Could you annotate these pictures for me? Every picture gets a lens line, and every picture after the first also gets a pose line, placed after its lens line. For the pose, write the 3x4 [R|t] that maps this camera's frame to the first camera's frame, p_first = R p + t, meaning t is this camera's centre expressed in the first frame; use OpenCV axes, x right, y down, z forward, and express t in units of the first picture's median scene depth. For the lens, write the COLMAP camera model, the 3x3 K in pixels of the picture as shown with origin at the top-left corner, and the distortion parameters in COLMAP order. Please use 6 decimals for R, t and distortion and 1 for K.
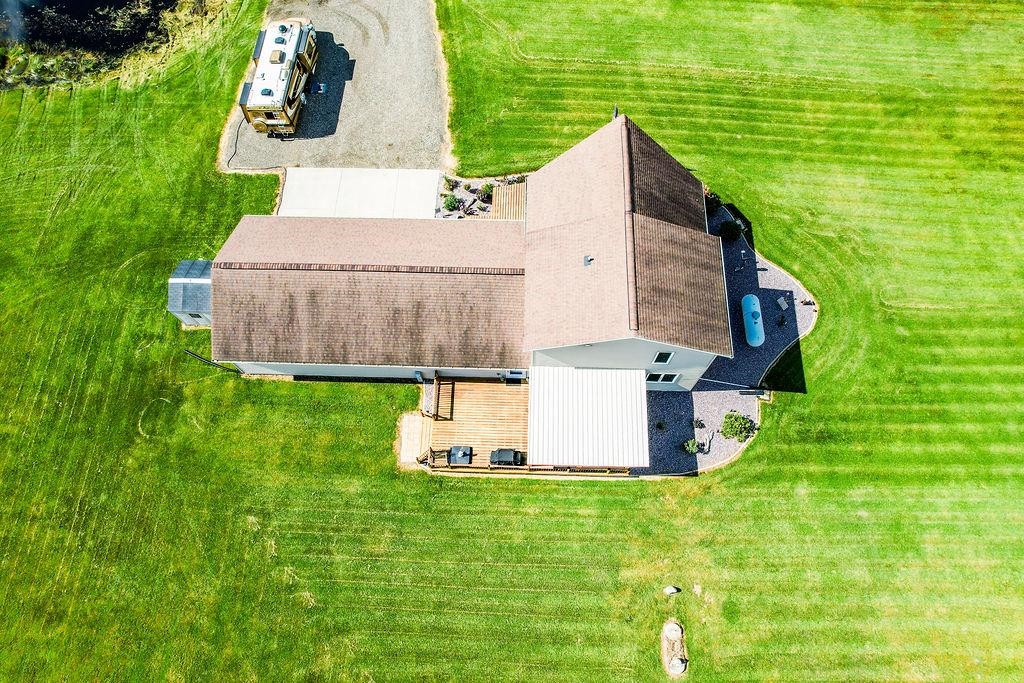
lens RADIAL K [[650.8, 0, 515.5], [0, 650.8, 354.0], [0, 0, 1]] dist [-0.080388, 0.070811]
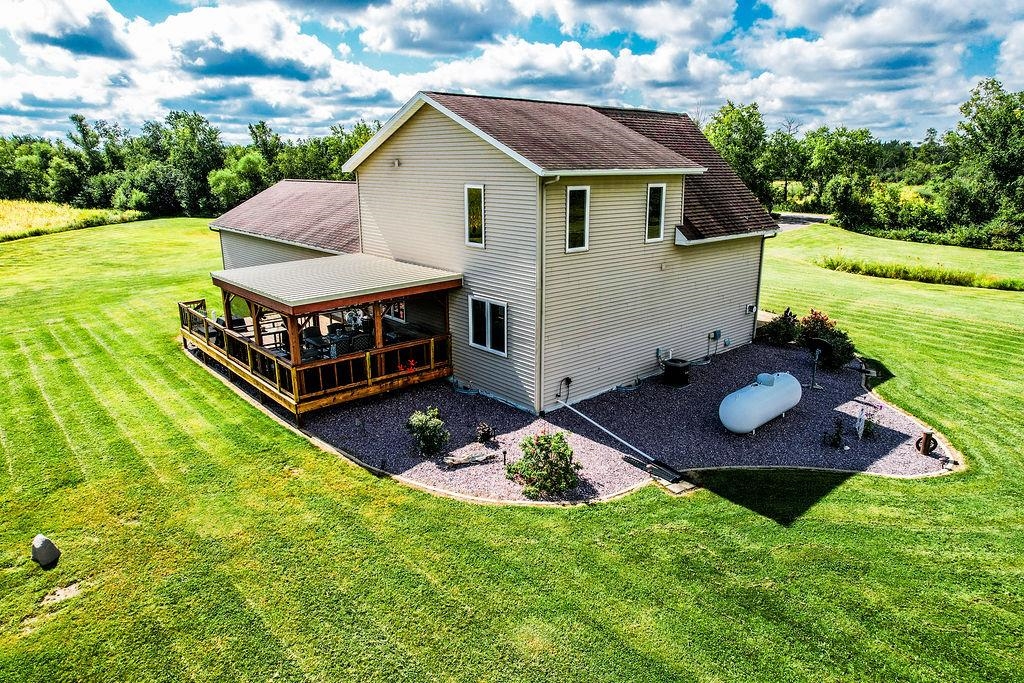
lens RADIAL K [[650.8, 0, 515.5], [0, 650.8, 354.0], [0, 0, 1]] dist [-0.080388, 0.070811]
pose [[0.680256, 0.211633, -0.701757, 0.576195], [-0.681138, 0.536168, -0.498573, 0.277443], [0.270745, 0.817151, 0.508883, 0.722199]]
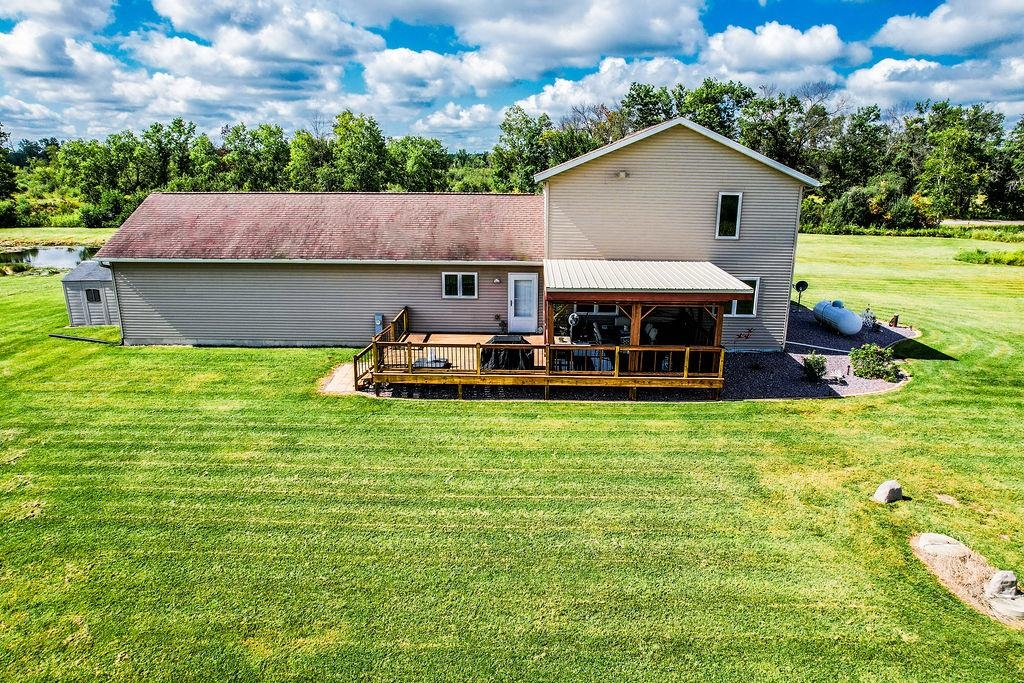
lens RADIAL K [[650.8, 0, 515.5], [0, 650.8, 354.0], [0, 0, 1]] dist [-0.080388, 0.070811]
pose [[0.999913, 0.007921, 0.010572, -0.013123], [0.003484, 0.613817, -0.789441, 0.582616], [-0.012742, 0.789409, 0.613735, 0.597600]]
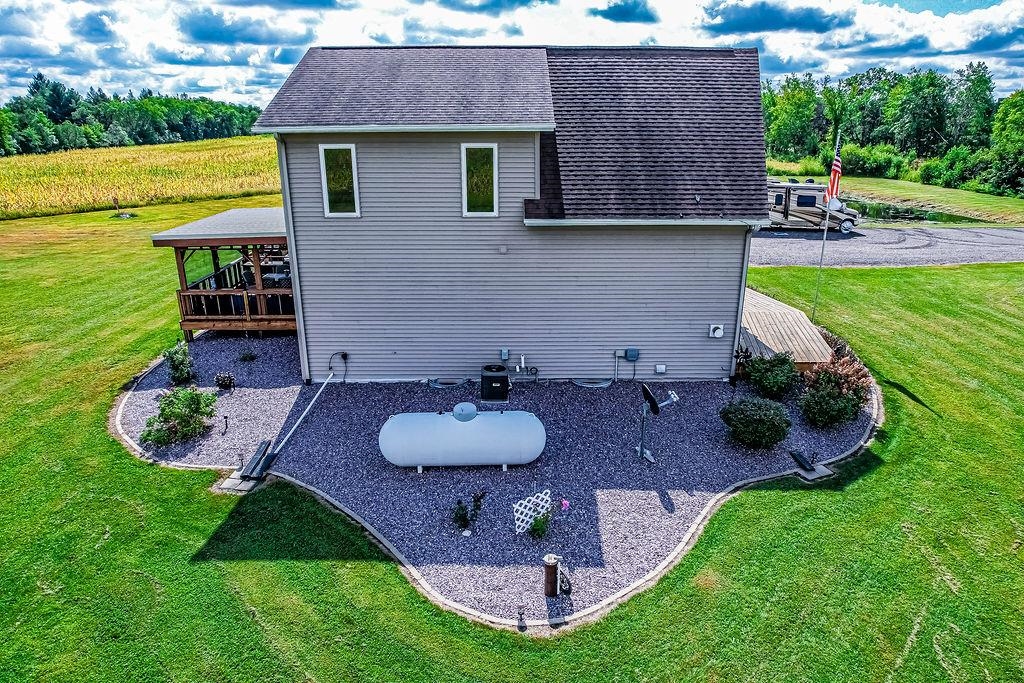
lens RADIAL K [[650.8, 0, 515.5], [0, 650.8, 354.0], [0, 0, 1]] dist [-0.080388, 0.070811]
pose [[0.034915, 0.344449, -0.938156, 0.692021], [-0.927746, 0.360191, 0.097719, -0.130626], [0.371574, 0.866959, 0.332137, 0.887376]]
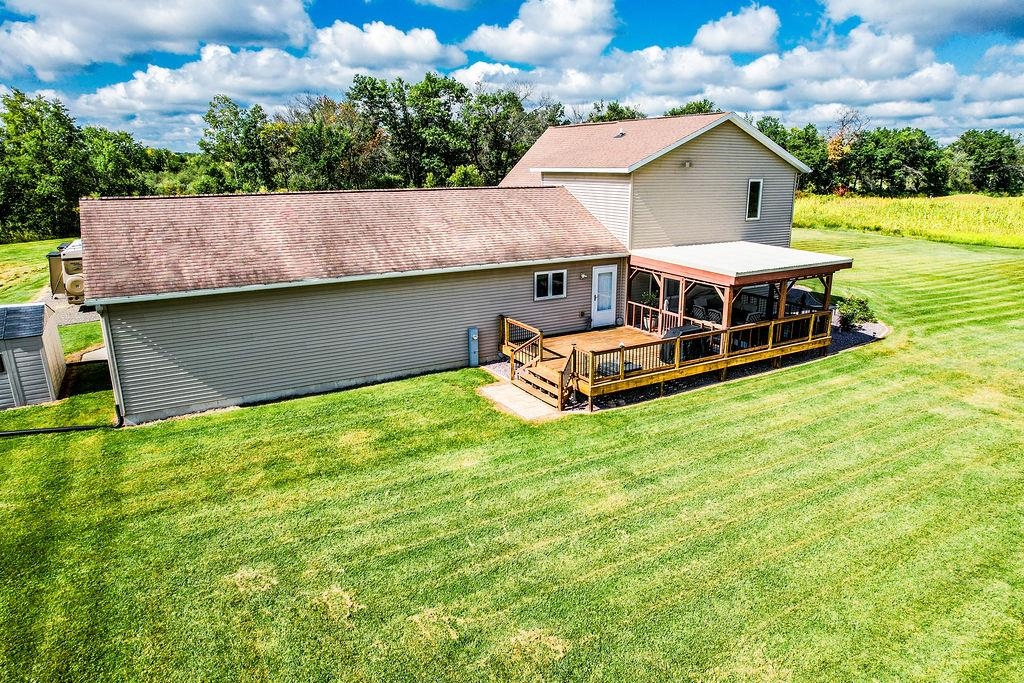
lens RADIAL K [[650.8, 0, 515.5], [0, 650.8, 354.0], [0, 0, 1]] dist [-0.080388, 0.070811]
pose [[0.849228, -0.148621, 0.506678, -0.414074], [0.490259, 0.578310, -0.652076, 0.442101], [-0.196105, 0.802165, 0.563980, 0.659728]]
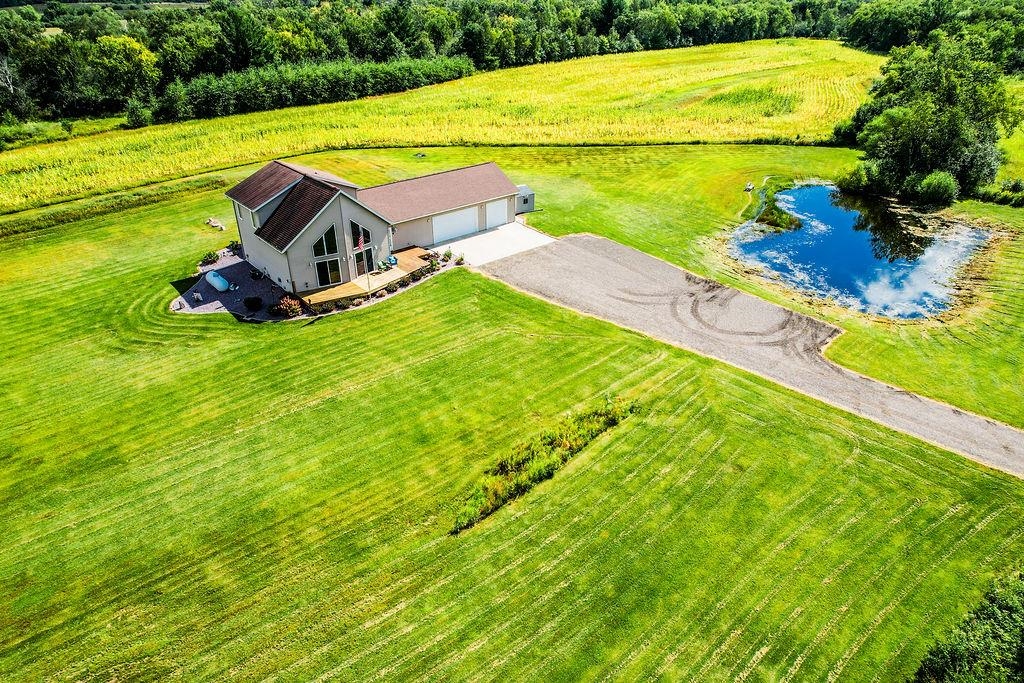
lens RADIAL K [[650.8, 0, 515.5], [0, 650.8, 354.0], [0, 0, 1]] dist [-0.080388, 0.070811]
pose [[-0.739132, 0.341824, -0.580379, 0.783562], [-0.624823, -0.026153, 0.780329, -1.627954], [0.251556, 0.939400, 0.232911, 1.018830]]
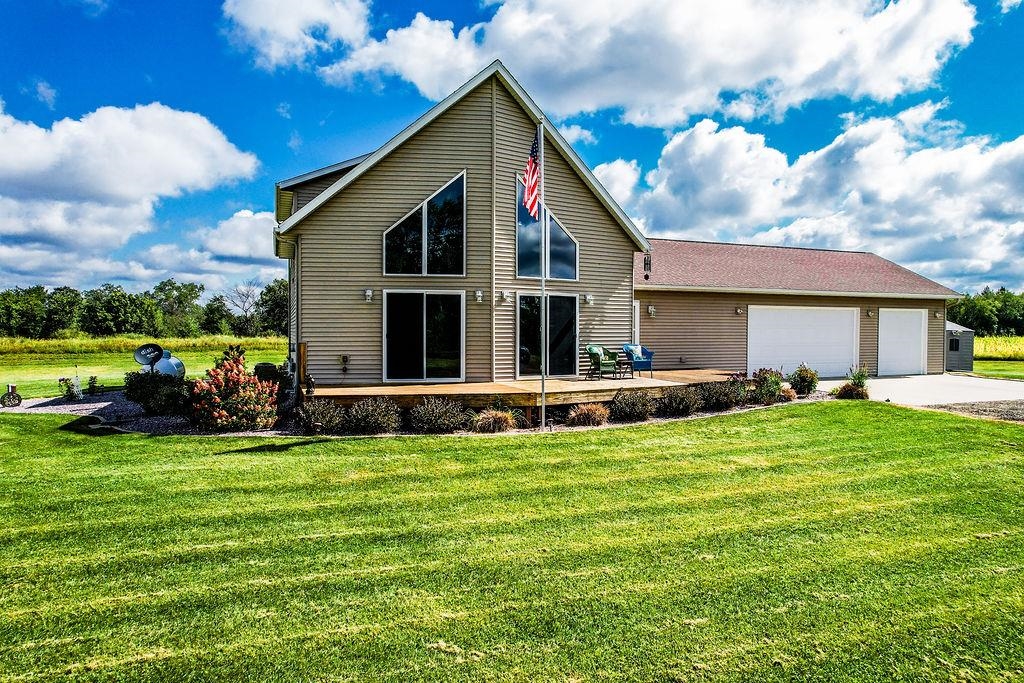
lens RADIAL K [[650.8, 0, 515.5], [0, 650.8, 354.0], [0, 0, 1]] dist [-0.080388, 0.070811]
pose [[-0.929527, 0.018521, -0.368289, 0.300625], [-0.339457, 0.347155, 0.874215, -0.643618], [0.144045, 0.937625, -0.316403, 1.235227]]
